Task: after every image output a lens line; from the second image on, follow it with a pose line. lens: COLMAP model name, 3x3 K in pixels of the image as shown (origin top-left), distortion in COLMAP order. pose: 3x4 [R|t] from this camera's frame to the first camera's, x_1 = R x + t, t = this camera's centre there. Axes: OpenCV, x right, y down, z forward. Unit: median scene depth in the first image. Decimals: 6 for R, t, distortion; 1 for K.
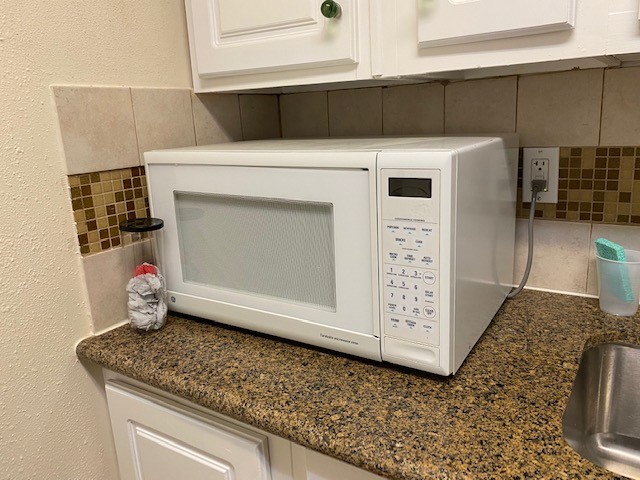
lens RADIAL K [[500.4, 0, 318.5], [0, 500.4, 235.0], [0, 0, 1]] dist [-0.001336, 0.000050]
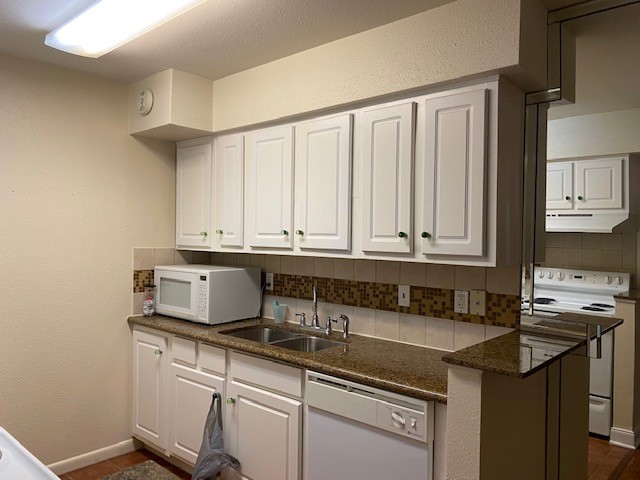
lens RADIAL K [[495.2, 0, 317.4], [0, 495.2, 238.6], [0, 0, 1]] dist [0.084926, -0.132492]
pose [[0.987004, 0.065261, -0.146850, 1.324434], [-0.096863, 0.970766, -0.219617, 0.319503], [0.128224, 0.230988, 0.964471, -2.368670]]
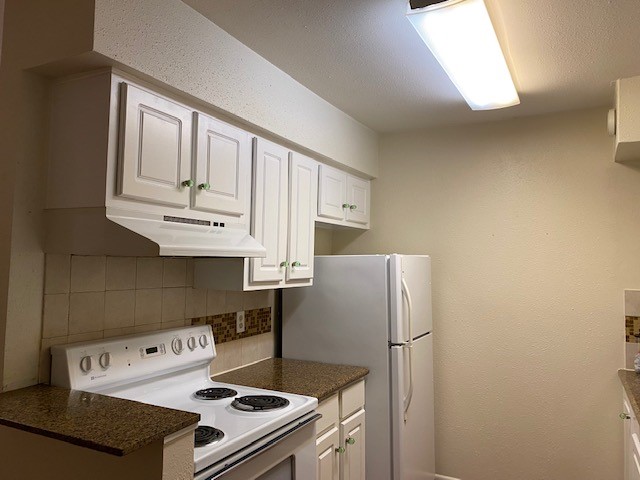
lens RADIAL K [[495.2, 0, 317.4], [0, 495.2, 238.6], [0, 0, 1]] dist [0.084926, -0.132492]
pose [[0.079585, -0.002556, -0.996825, 2.435317], [-0.255974, 0.966412, -0.022915, -0.017213], [0.963402, 0.256985, 0.076258, -1.227985]]
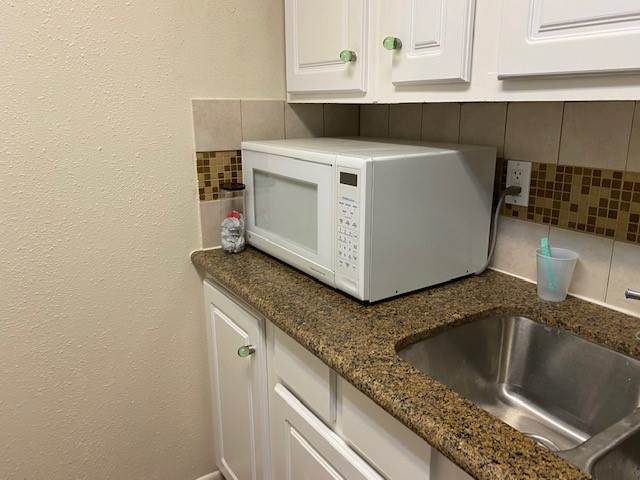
lens RADIAL K [[495.2, 0, 317.4], [0, 495.2, 238.6], [0, 0, 1]] dist [0.084926, -0.132492]
pose [[0.912842, 0.150109, -0.379720, 0.525690], [-0.134148, 0.988603, 0.068320, -0.000535], [0.385648, -0.011426, 0.922575, -0.378793]]
